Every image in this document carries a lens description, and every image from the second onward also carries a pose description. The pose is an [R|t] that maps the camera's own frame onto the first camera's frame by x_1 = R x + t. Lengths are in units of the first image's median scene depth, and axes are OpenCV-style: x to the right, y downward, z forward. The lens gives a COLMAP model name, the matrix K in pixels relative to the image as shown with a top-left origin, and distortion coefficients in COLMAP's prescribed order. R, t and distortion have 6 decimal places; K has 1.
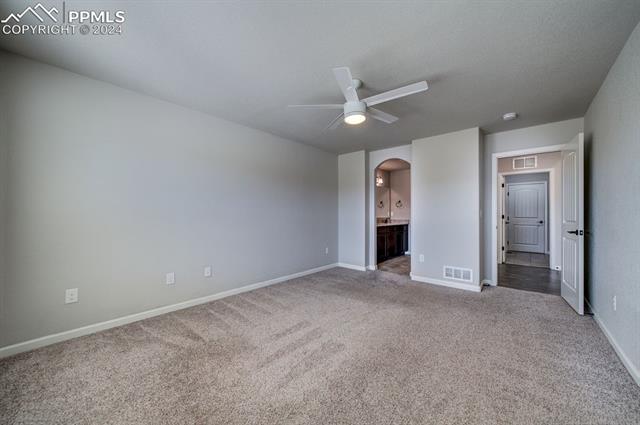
lens RADIAL K [[248.8, 0, 307.4], [0, 248.8, 213.6], [0, 0, 1]] dist [-0.016773, 0.000150]
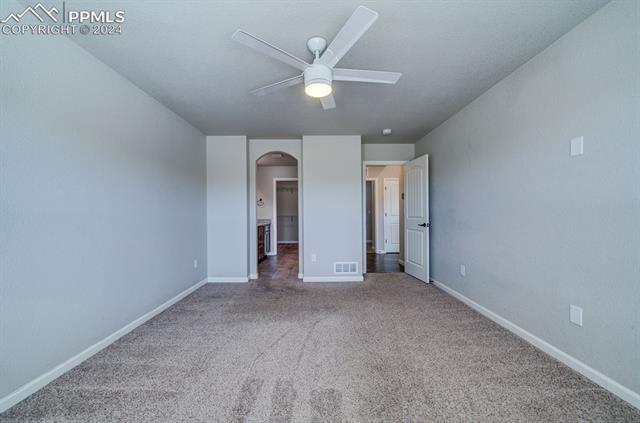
lens RADIAL K [[253.8, 0, 331.2], [0, 253.8, 211.5], [0, 0, 1]] dist [-0.017210, 0.000088]
pose [[0.701684, -0.001380, 0.712486, -0.231087], [0.005503, 0.999979, -0.003482, 0.001320], [-0.712467, 0.006364, 0.701677, 0.280009]]
